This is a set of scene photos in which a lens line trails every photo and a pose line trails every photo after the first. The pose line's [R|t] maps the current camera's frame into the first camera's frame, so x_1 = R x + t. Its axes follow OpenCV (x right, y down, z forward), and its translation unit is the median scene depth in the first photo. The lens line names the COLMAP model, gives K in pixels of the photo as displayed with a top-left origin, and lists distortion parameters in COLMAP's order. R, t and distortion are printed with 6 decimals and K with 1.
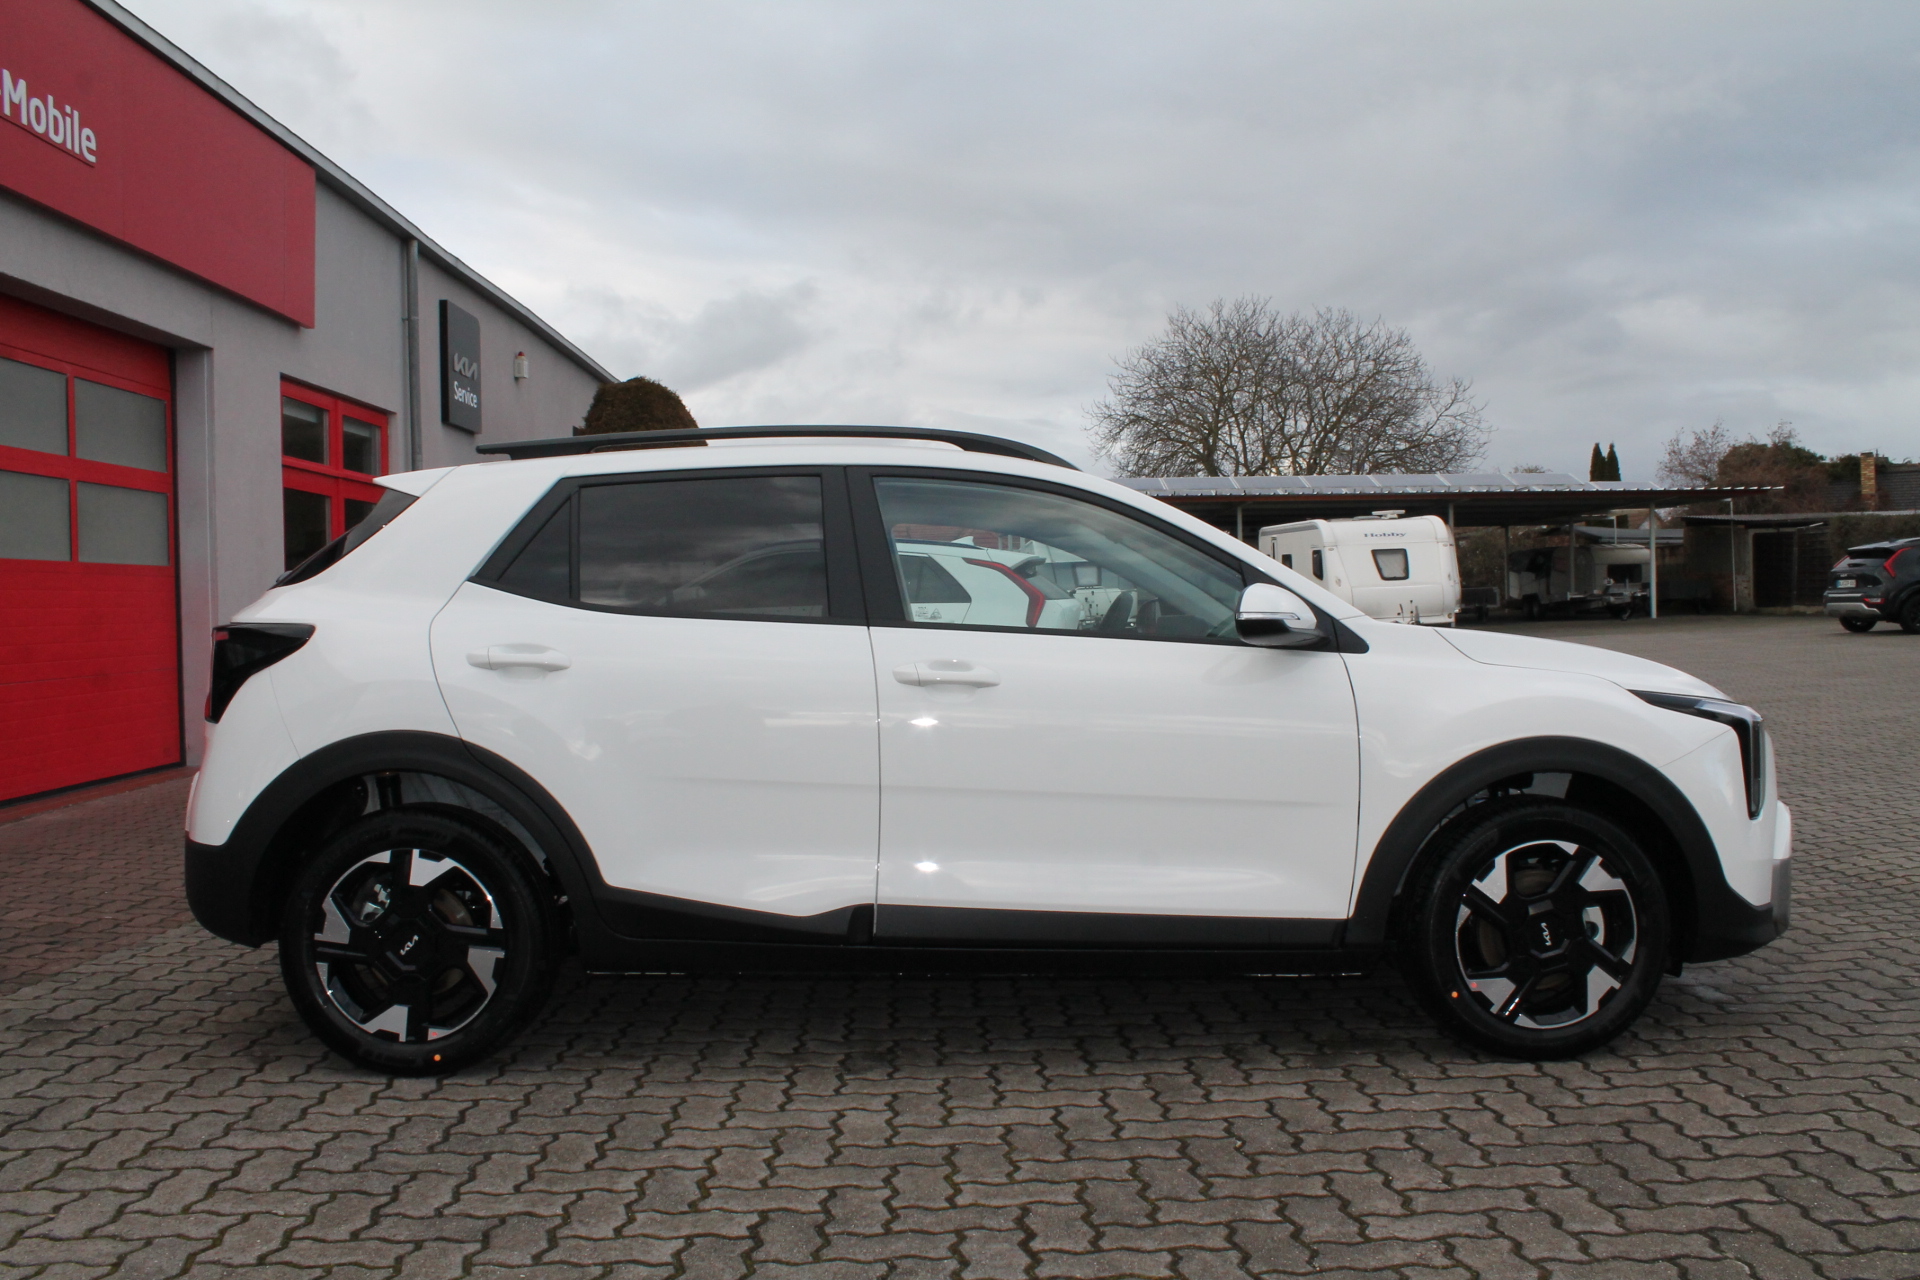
lens RADIAL K [[1620.6, 0, 968.9], [0, 1620.6, 631.4], [0, 0, 1]] dist [-0.154503, 0.135067]
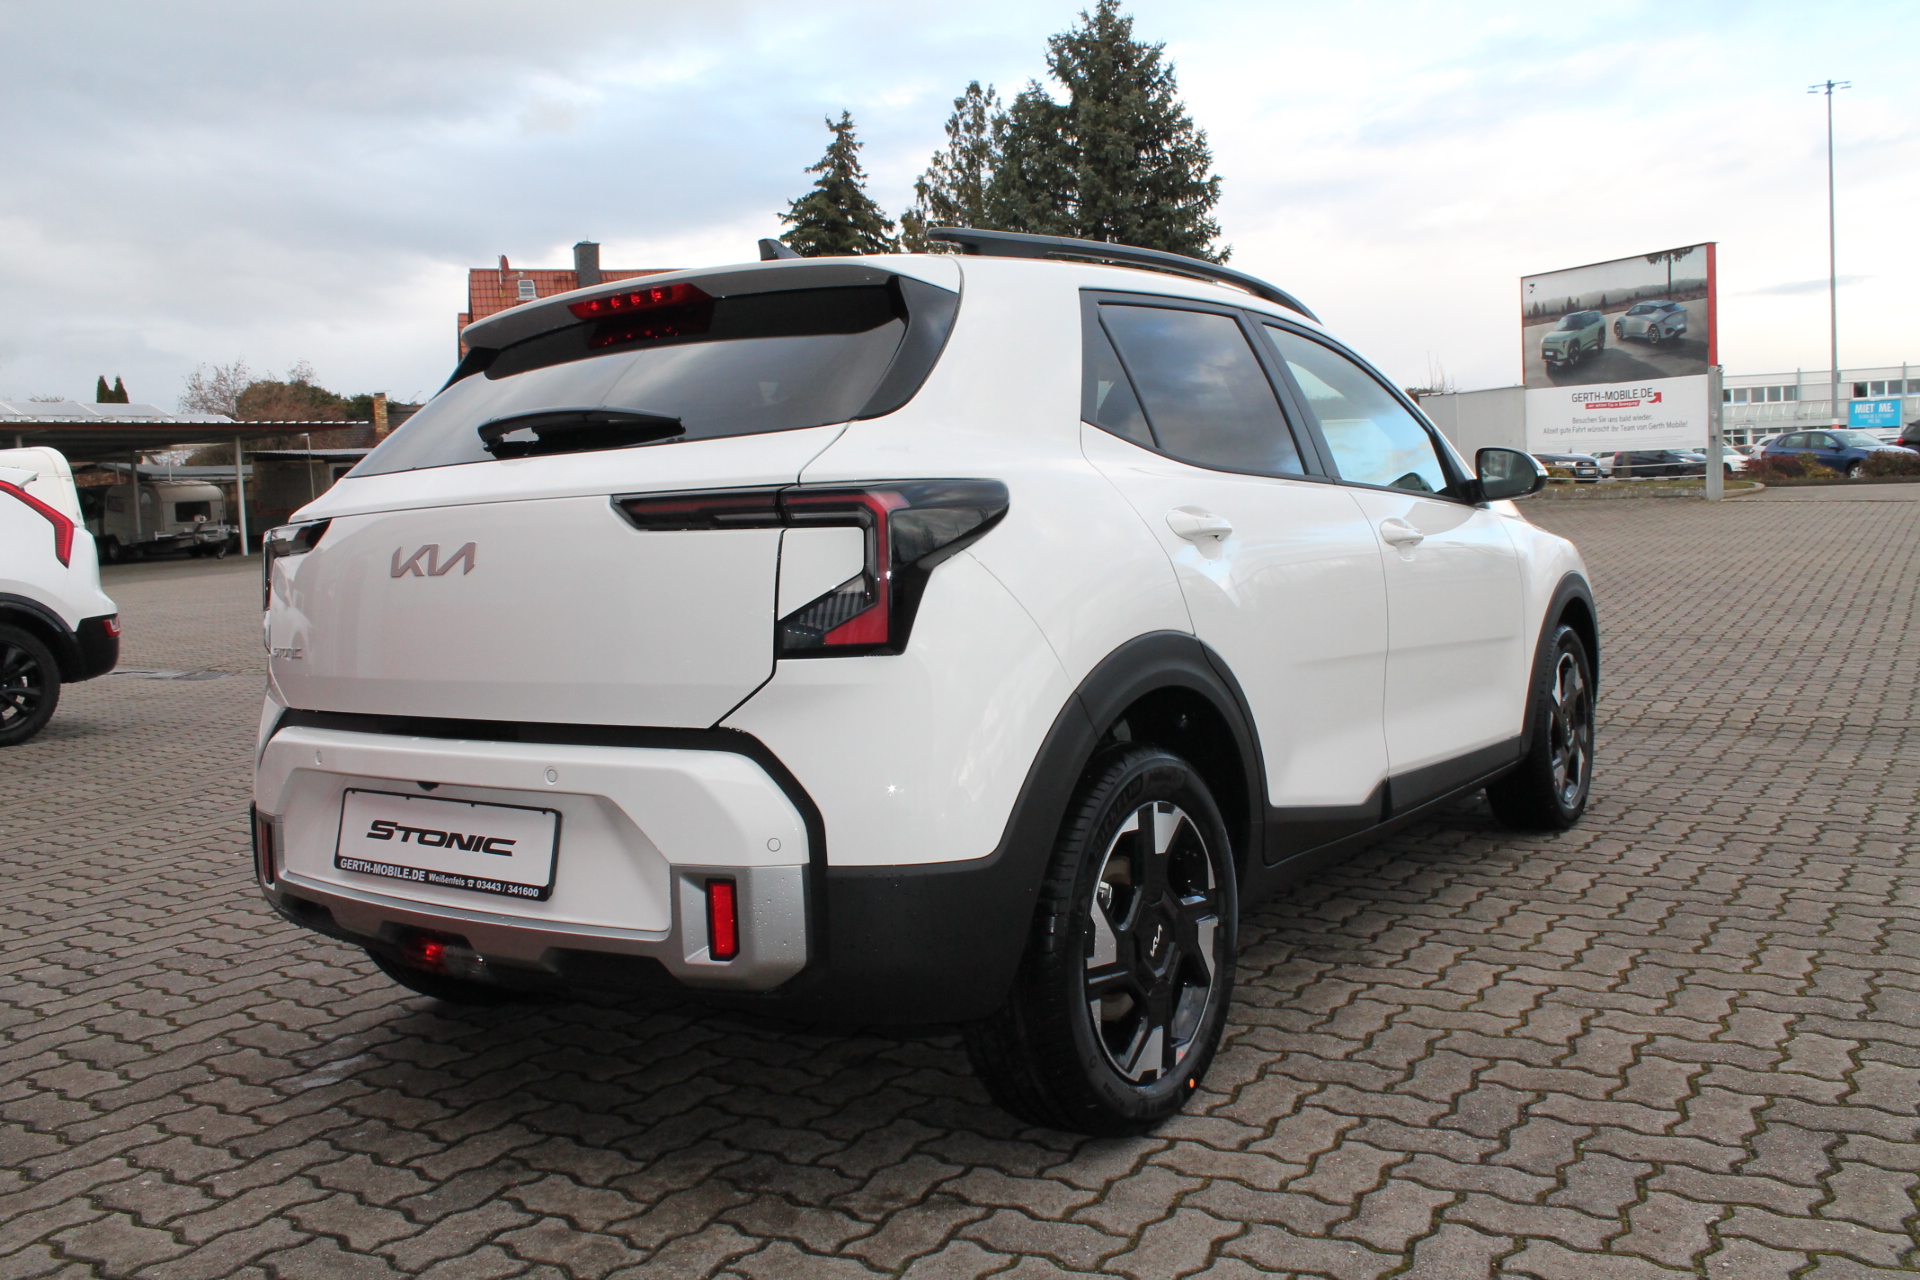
lens RADIAL K [[1620.6, 0, 991.3], [0, 1620.6, 630.8], [0, 0, 1]] dist [-0.154503, 0.135067]
pose [[0.578434, -0.076239, 0.812159, -0.090867], [0.047385, 0.997082, 0.059850, 0.001561], [-0.814352, 0.003865, 0.580358, 0.061420]]
